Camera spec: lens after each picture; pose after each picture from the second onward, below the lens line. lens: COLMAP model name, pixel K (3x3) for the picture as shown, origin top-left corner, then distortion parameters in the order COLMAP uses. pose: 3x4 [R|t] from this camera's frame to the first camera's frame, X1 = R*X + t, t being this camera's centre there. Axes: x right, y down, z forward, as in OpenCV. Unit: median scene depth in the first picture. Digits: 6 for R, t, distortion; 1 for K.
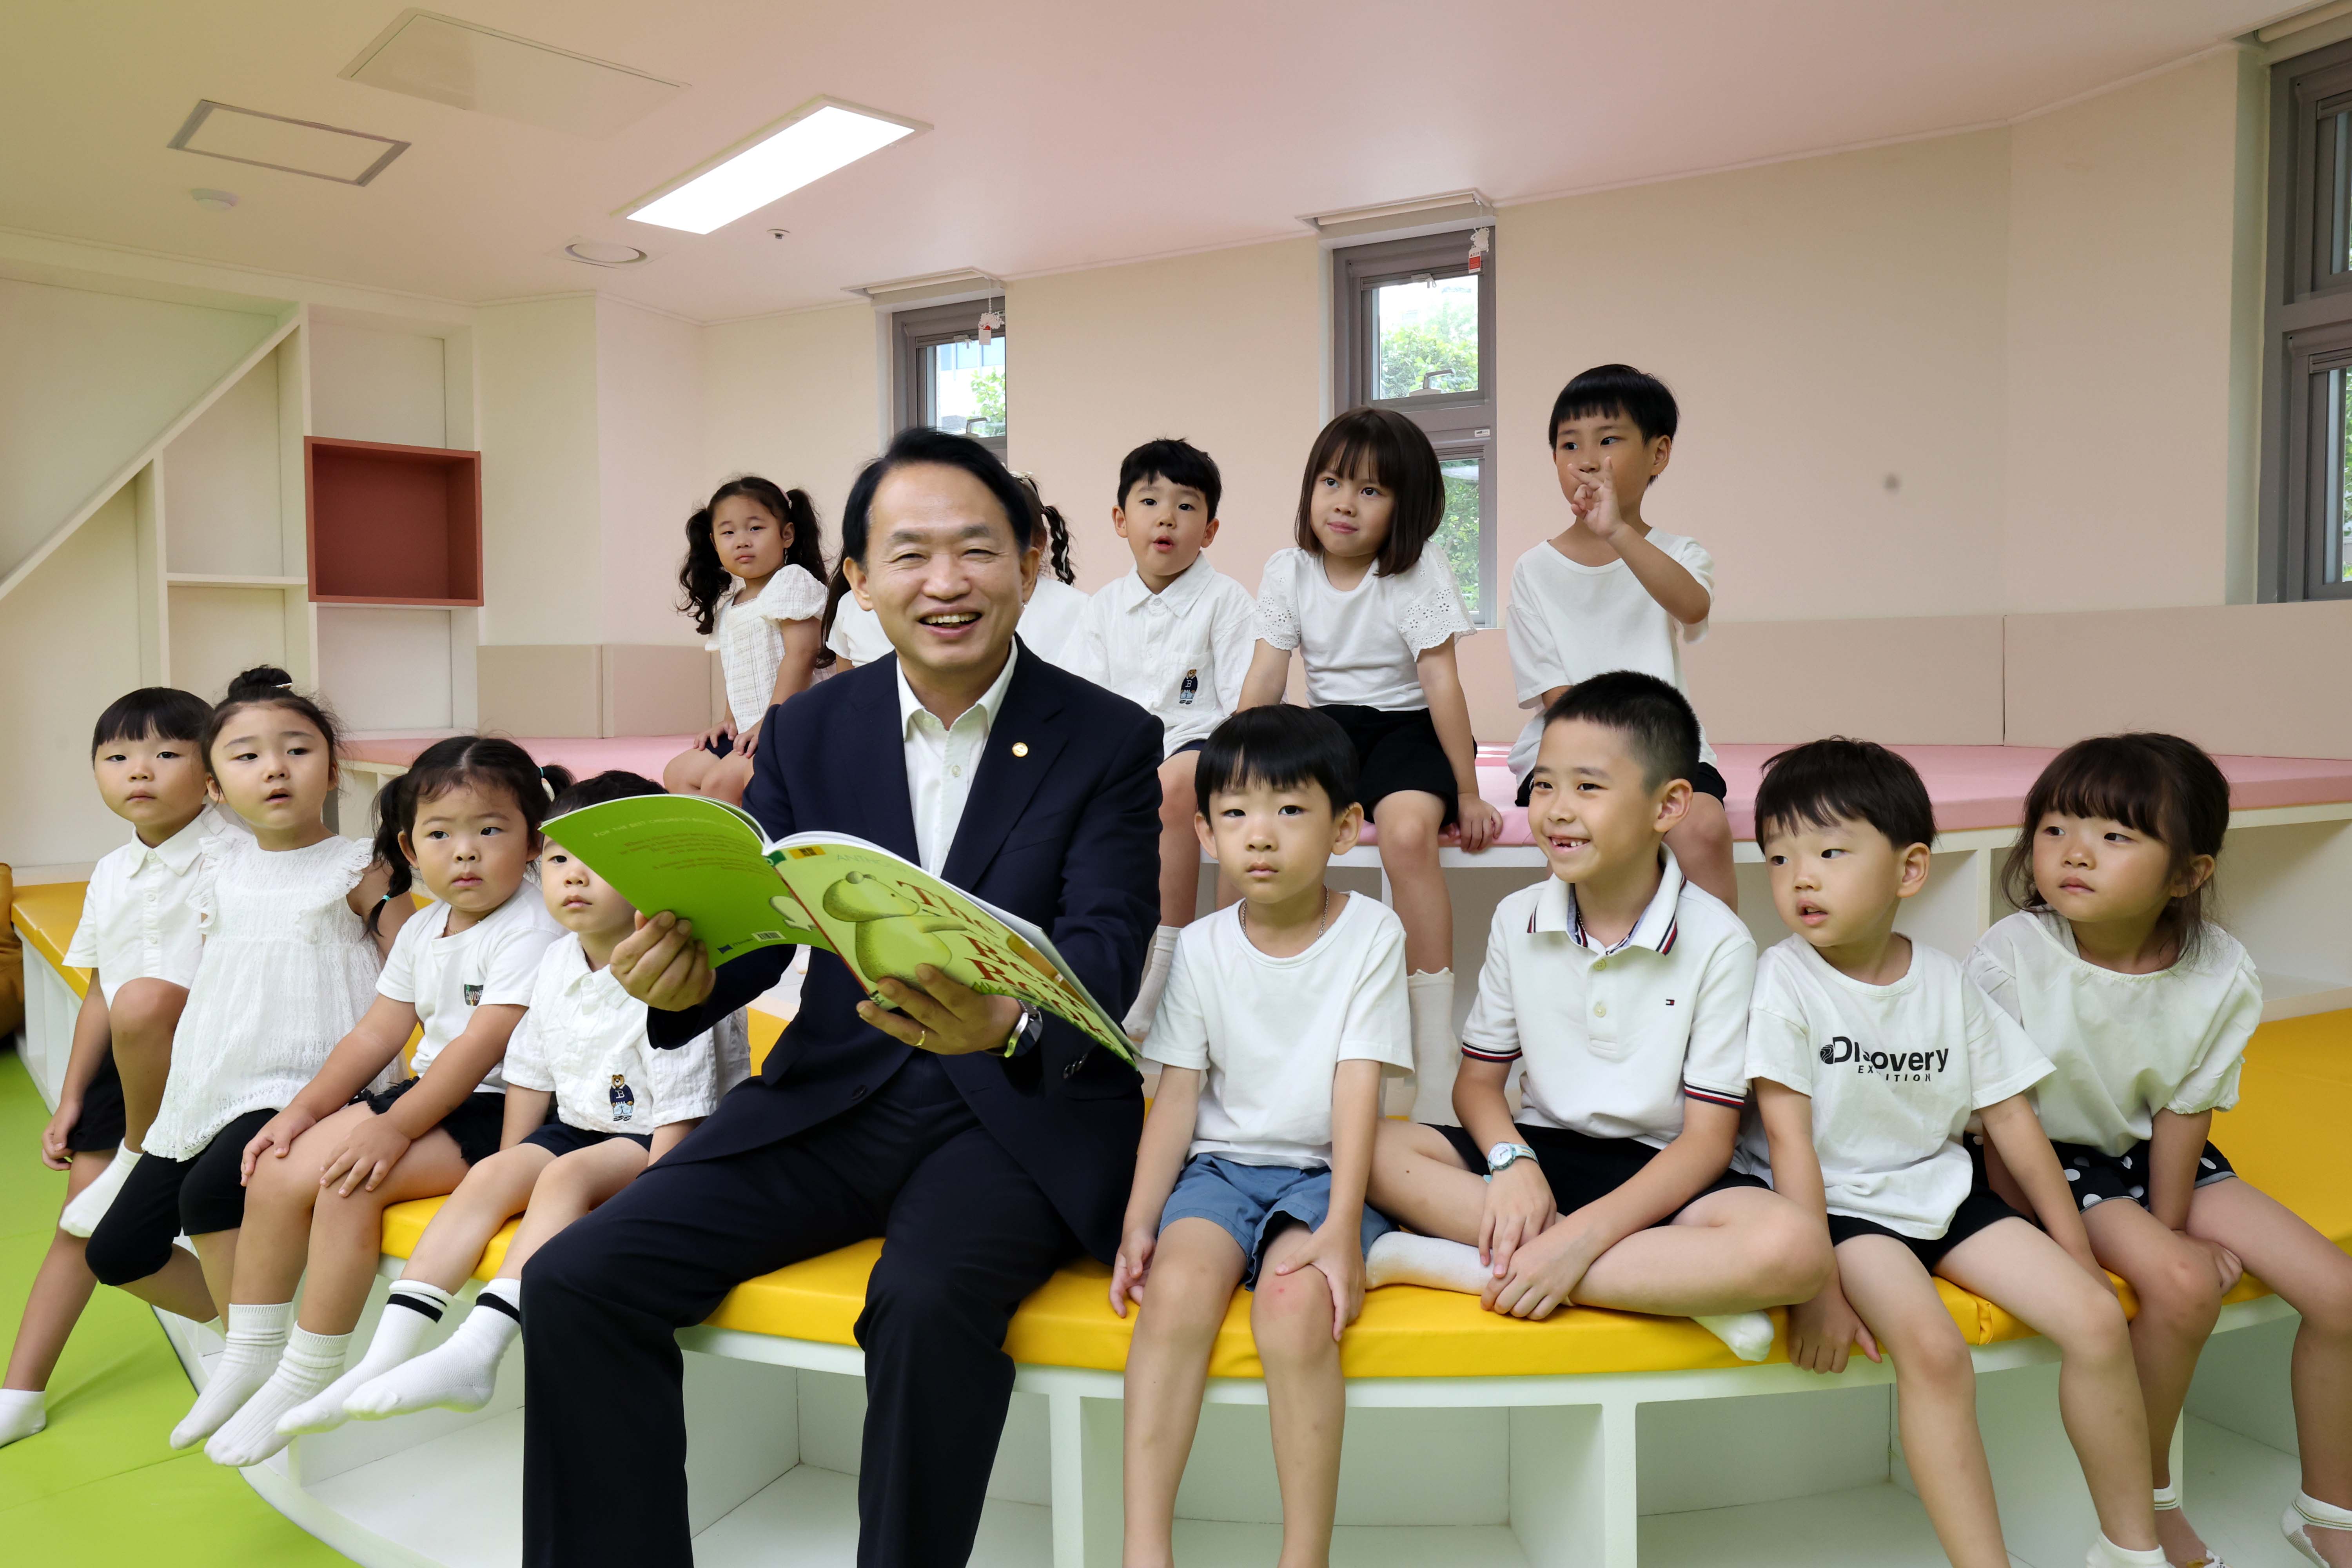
lens RADIAL K [[1492.0, 0, 1189.7], [0, 1492.0, 748.2], [0, 0, 1]] dist [0.002642, 0.004422]
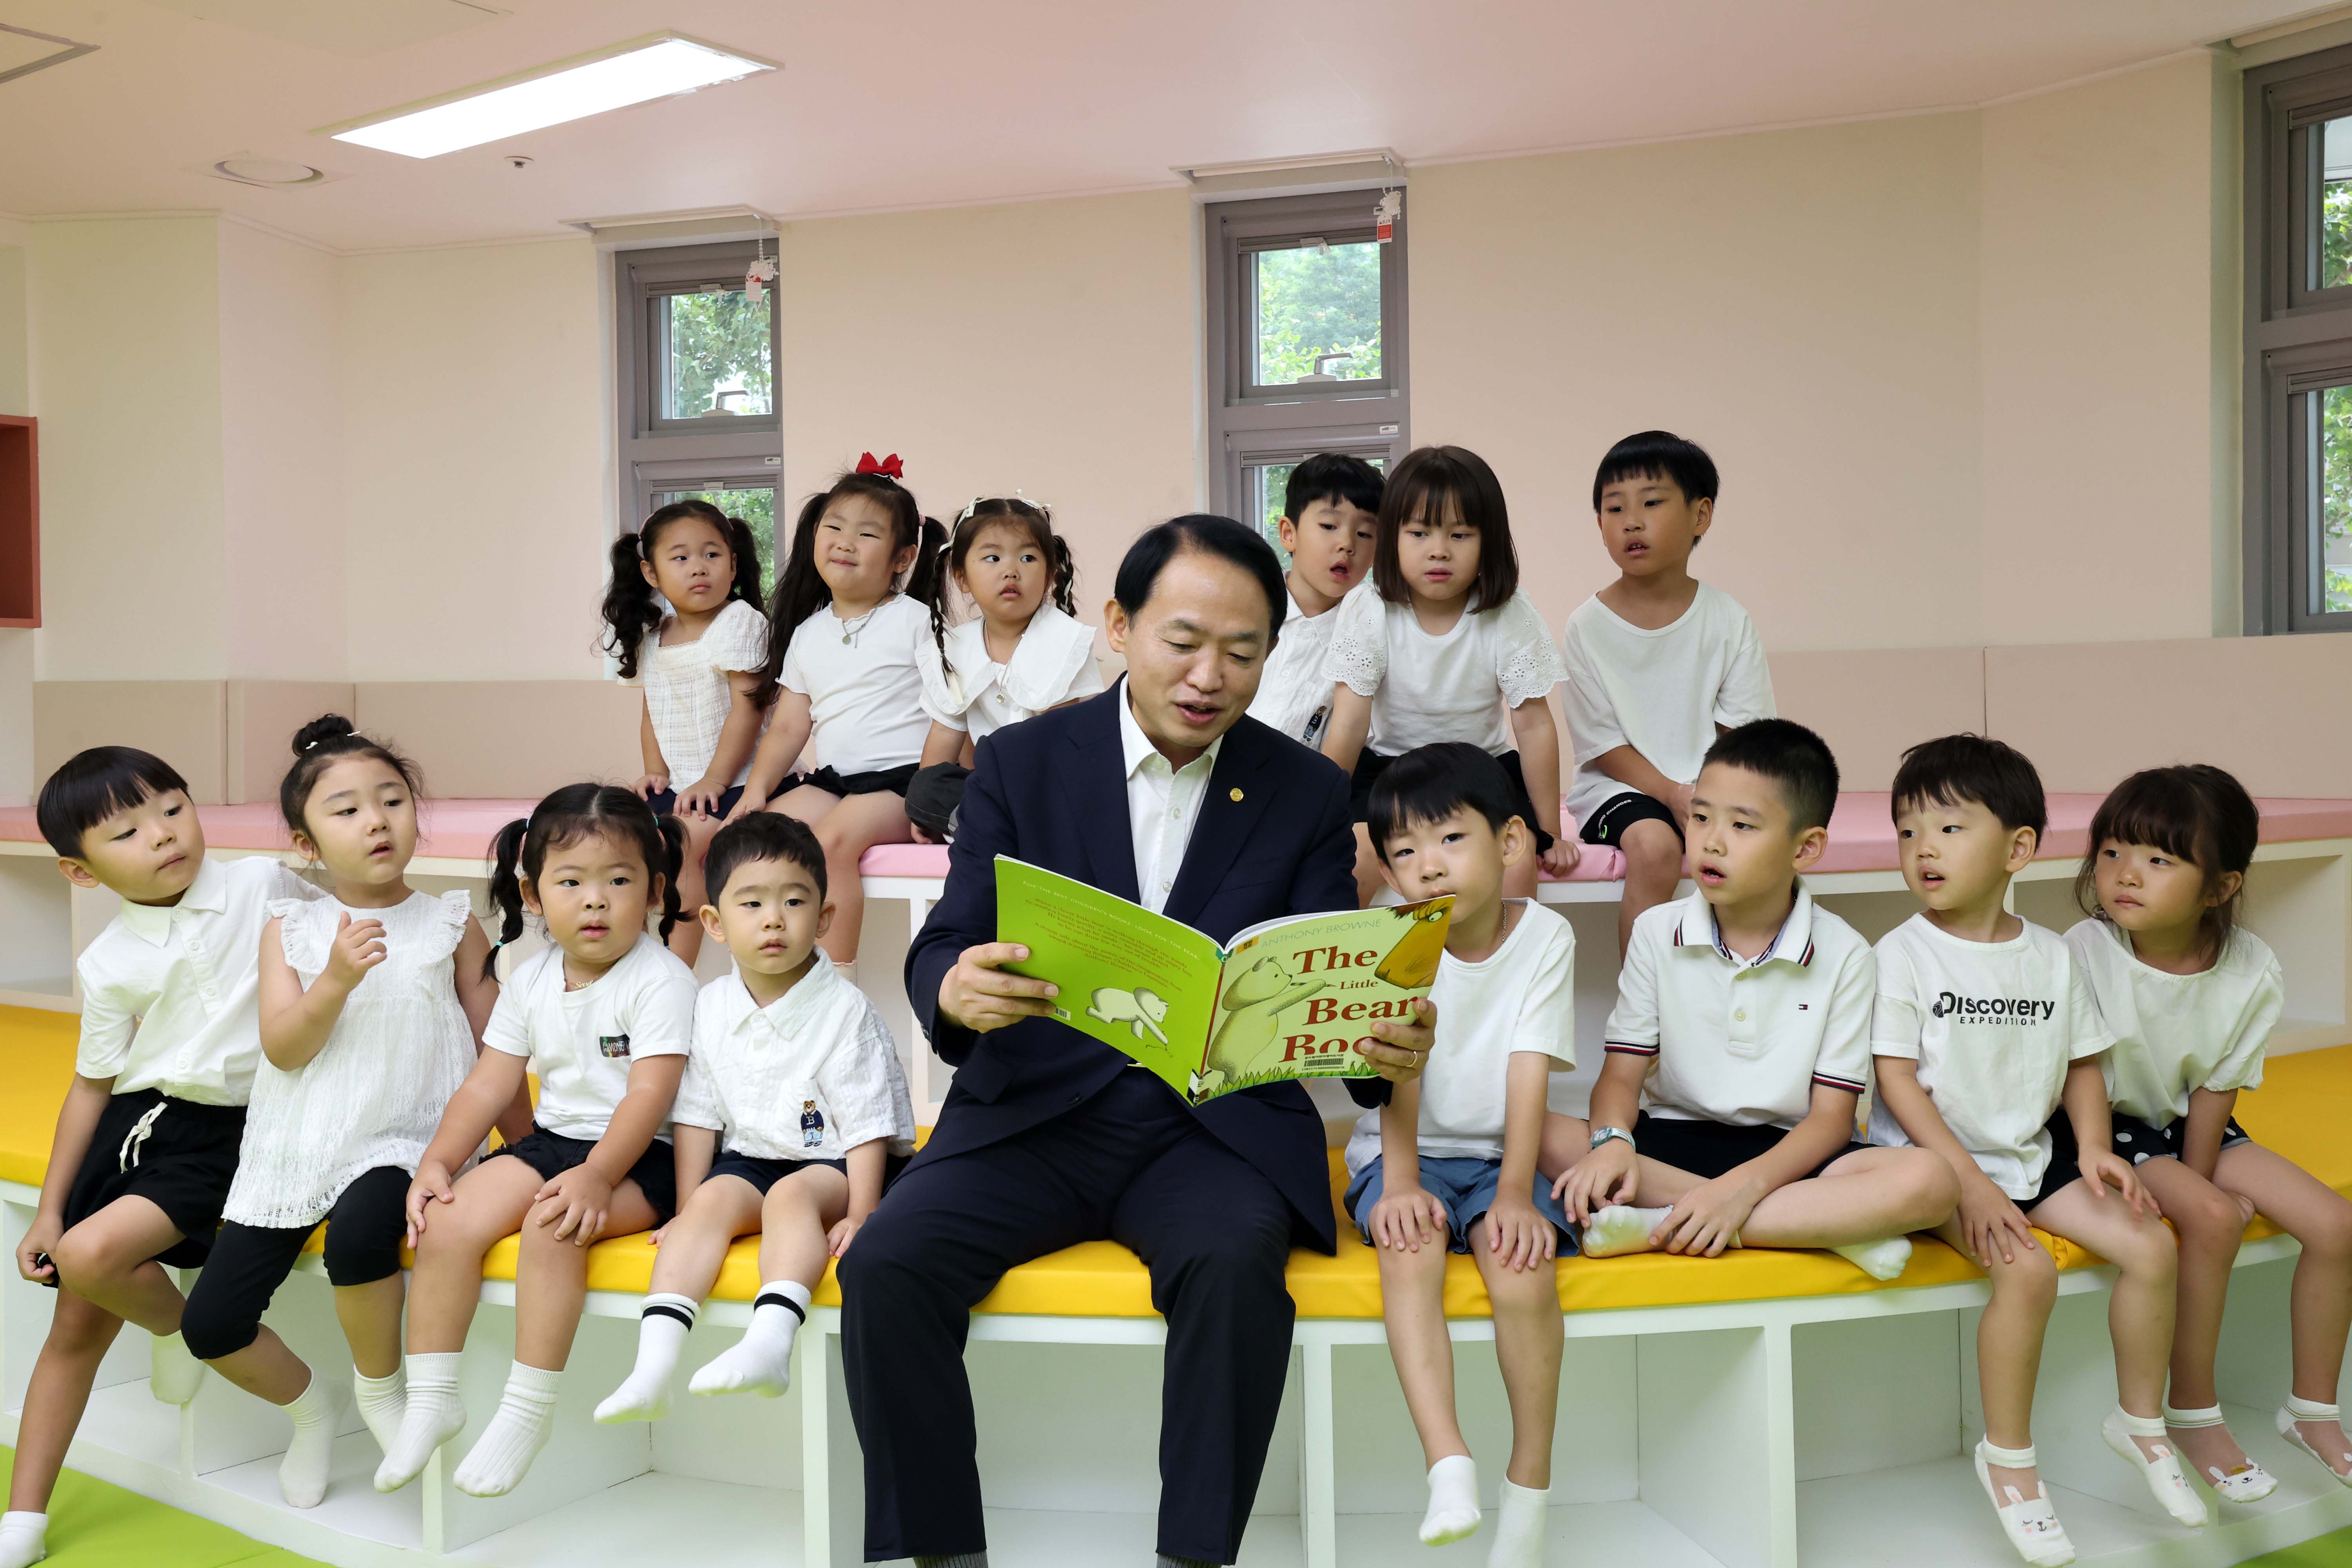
lens RADIAL K [[2292.3, 0, 1116.9], [0, 2292.3, 761.6], [0, 0, 1]] dist [0.008362, 0.000000]
pose [[0.986270, -0.003282, 0.165106, -0.388411], [0.009128, 0.999357, -0.034663, 0.031887], [-0.164886, 0.035694, 0.985667, -0.523838]]
